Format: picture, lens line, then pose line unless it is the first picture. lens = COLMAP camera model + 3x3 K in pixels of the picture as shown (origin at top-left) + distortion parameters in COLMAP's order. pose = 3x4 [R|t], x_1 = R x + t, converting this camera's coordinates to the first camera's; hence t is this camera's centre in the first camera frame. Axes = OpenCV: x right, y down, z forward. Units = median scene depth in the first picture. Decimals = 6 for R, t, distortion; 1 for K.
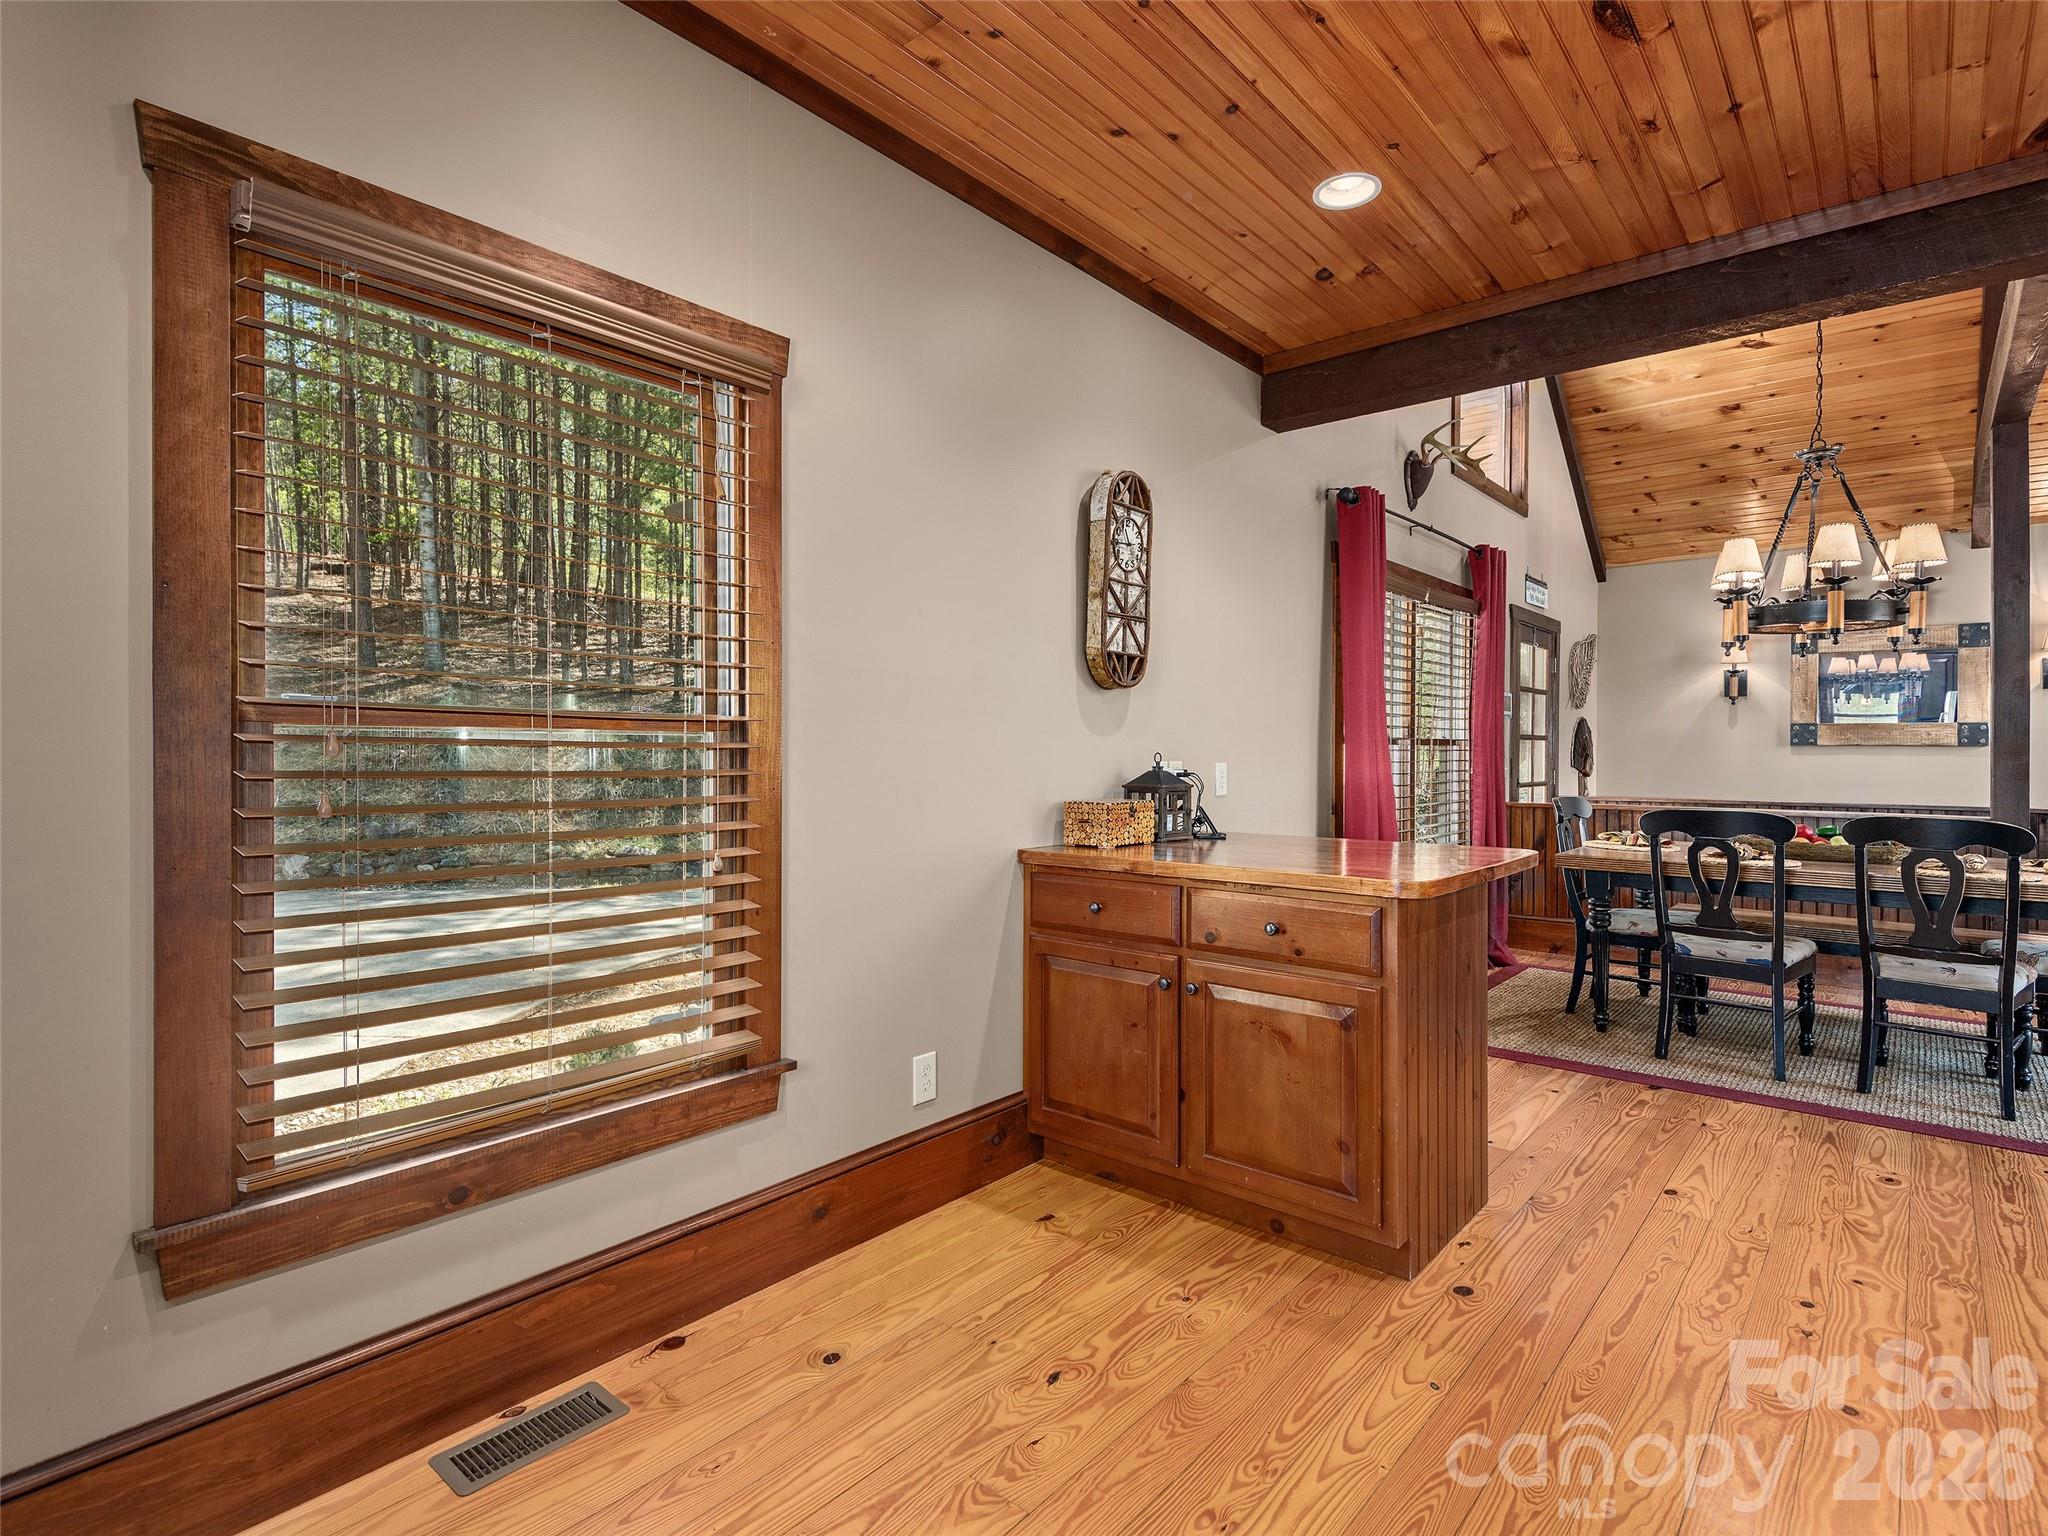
lens RADIAL K [[1051.2, 0, 1023.9], [0, 1051.2, 739.3], [0, 0, 1]] dist [0.034512, -0.026078]
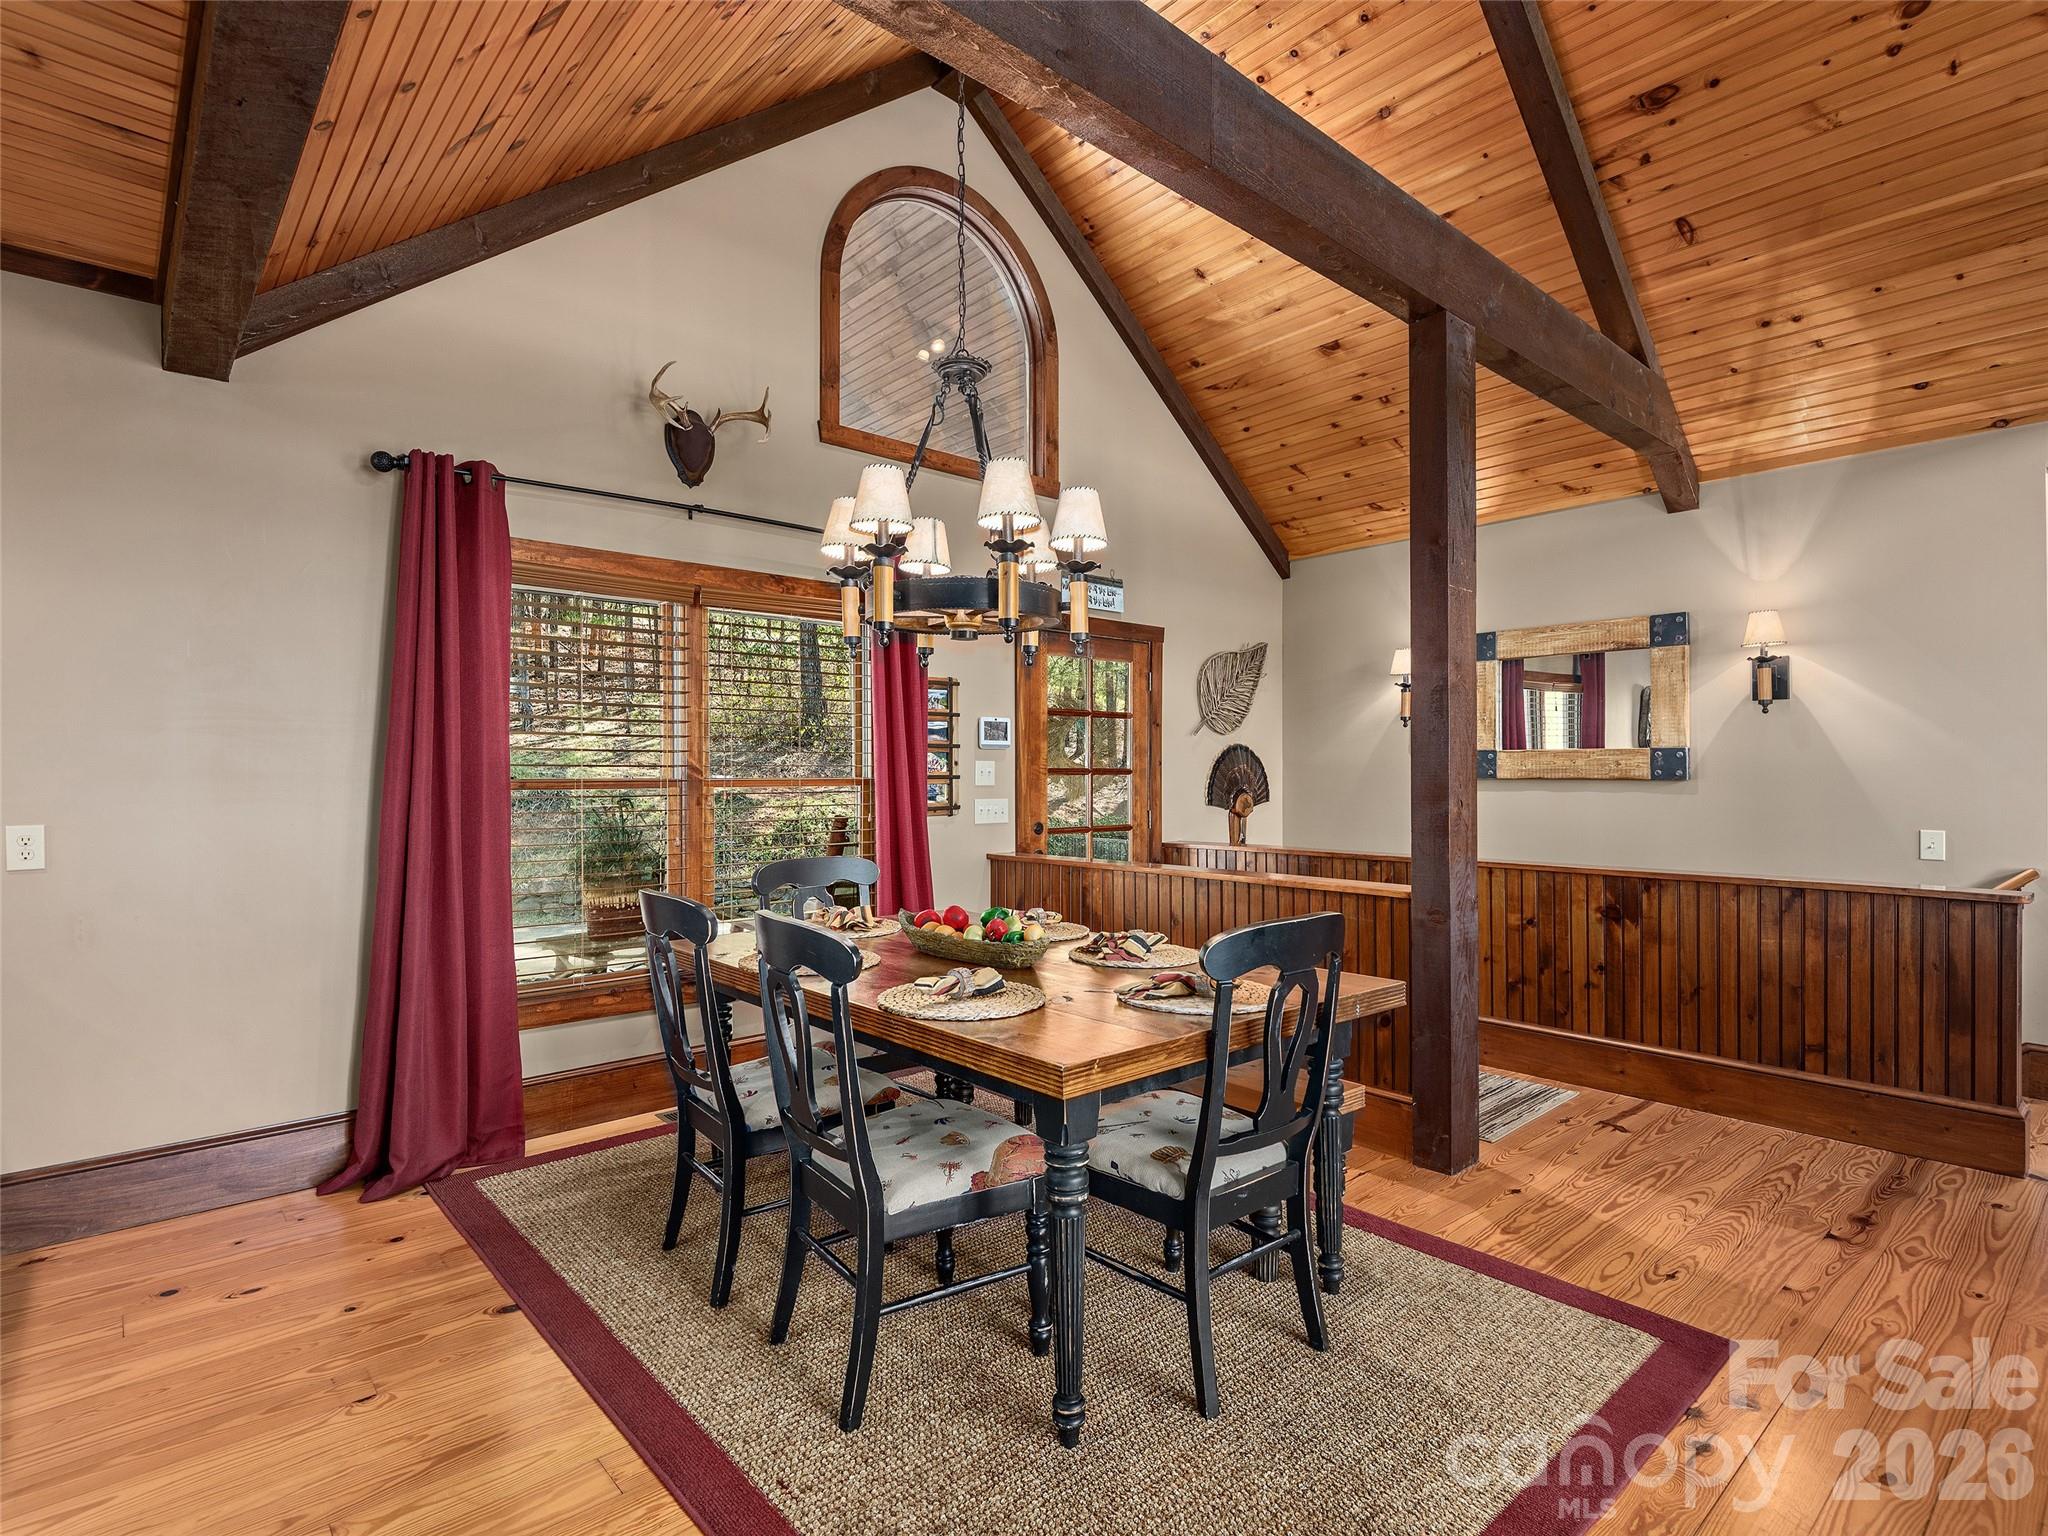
lens RADIAL K [[1031.2, 0, 1018.4], [0, 1031.2, 764.3], [0, 0, 1]] dist [0.033612, -0.025123]
pose [[0.989057, -0.007475, -0.147347, 0.518728], [0.007480, 0.999972, -0.000518, -0.006936], [0.147347, -0.000590, 0.989085, 0.202601]]
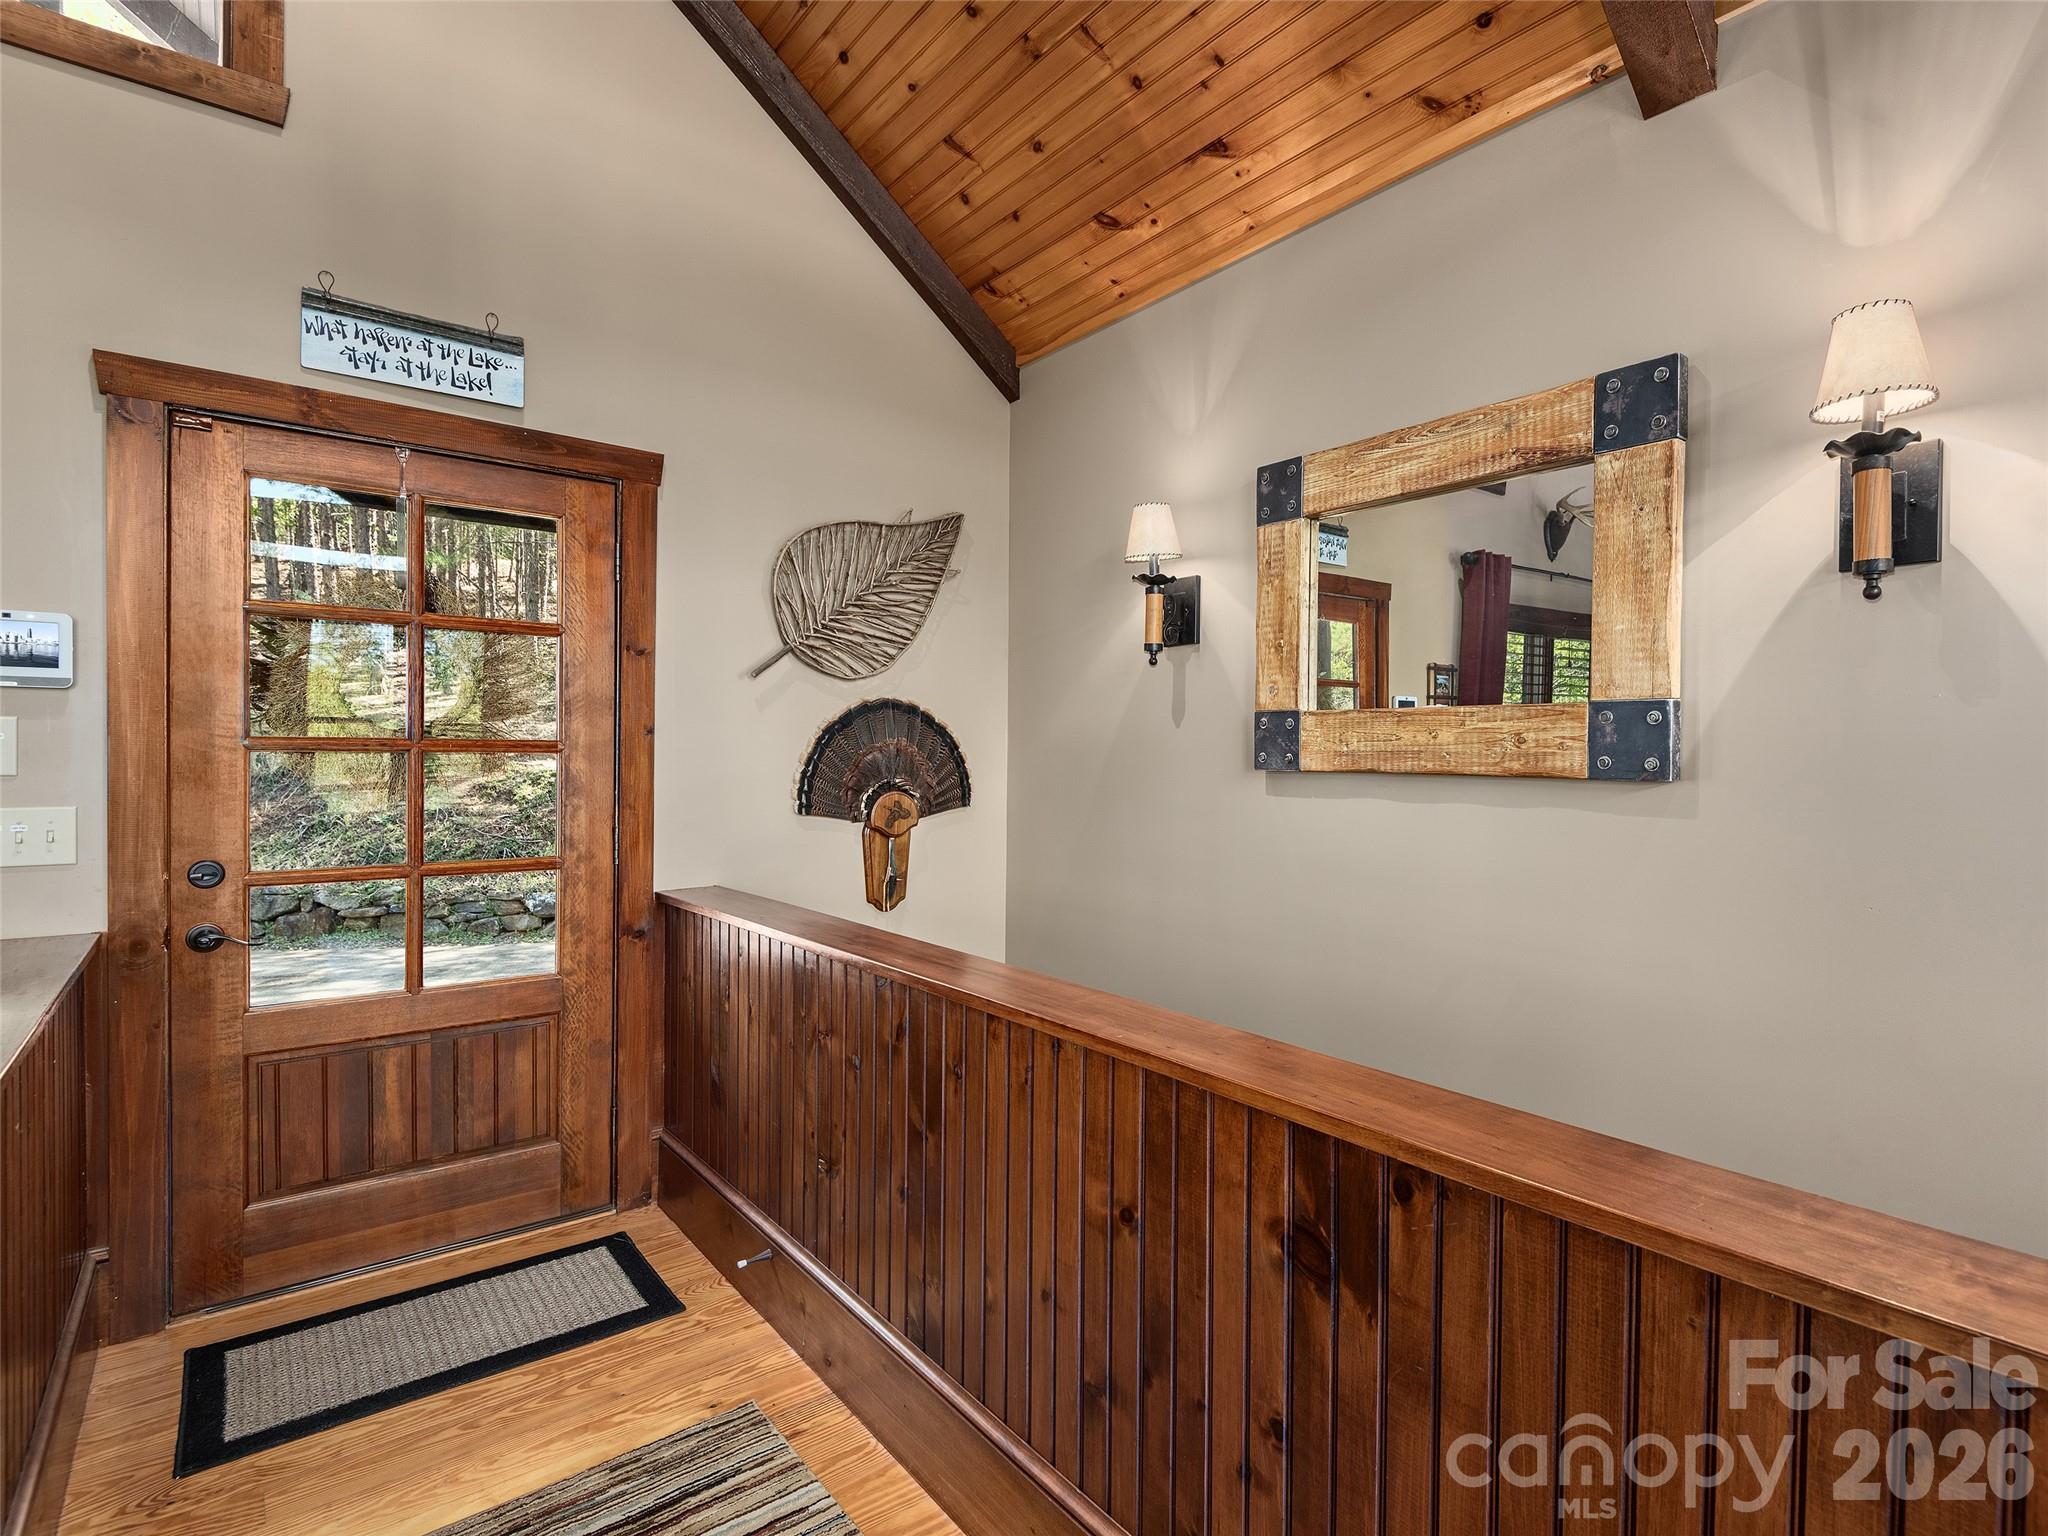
lens RADIAL K [[1030.3, 0, 1122.7], [0, 1030.3, 762.8], [0, 0, 1]] dist [0.045465, -0.034424]
pose [[0.987122, 0.006765, -0.159827, 0.751165], [-0.004132, 0.999850, 0.016802, -0.002654], [0.159917, -0.015925, 0.987002, 0.646651]]
